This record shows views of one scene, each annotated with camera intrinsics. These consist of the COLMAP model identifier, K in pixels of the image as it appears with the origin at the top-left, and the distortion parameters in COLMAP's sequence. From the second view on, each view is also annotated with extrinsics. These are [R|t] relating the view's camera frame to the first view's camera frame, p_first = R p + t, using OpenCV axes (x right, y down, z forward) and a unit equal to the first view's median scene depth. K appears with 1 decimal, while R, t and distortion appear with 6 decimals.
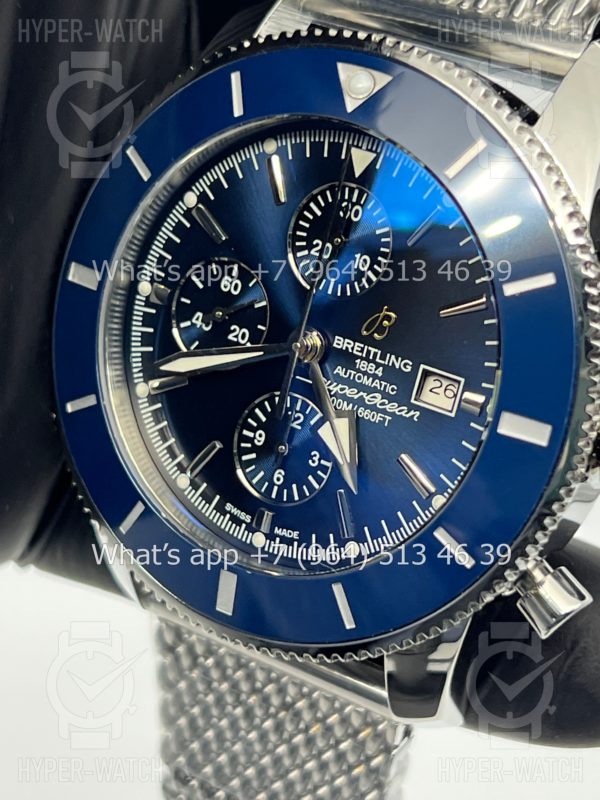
lens RADIAL K [[1877.0, 0, 300.0], [0, 1877.0, 400.0], [0, 0, 1]] dist [0.022432, -0.325267]
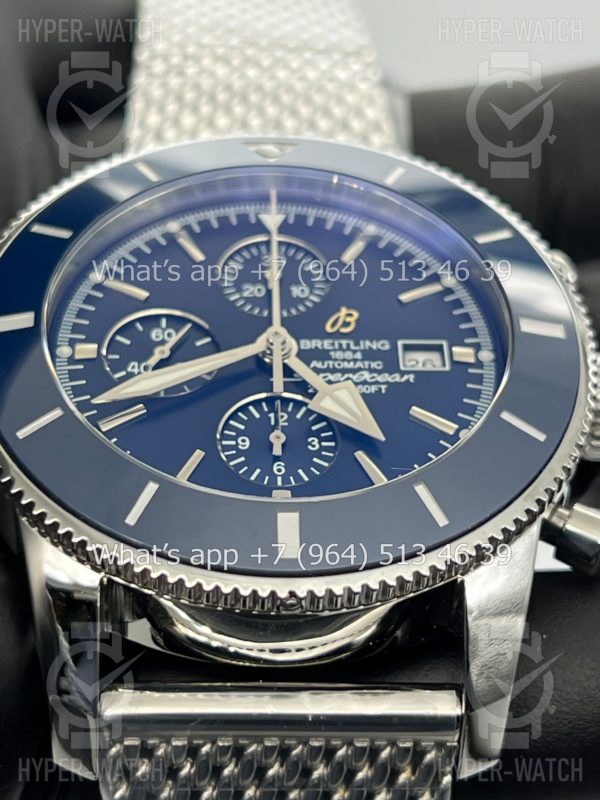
lens RADIAL K [[1877.0, 0, 300.0], [0, 1877.0, 400.0], [0, 0, 1]] dist [0.022432, -0.325267]
pose [[0.806687, 0.129873, 0.576533, -0.553697], [0.336349, 0.701247, -0.628588, 0.616922], [-0.485928, 0.700989, 0.522004, 0.505155]]
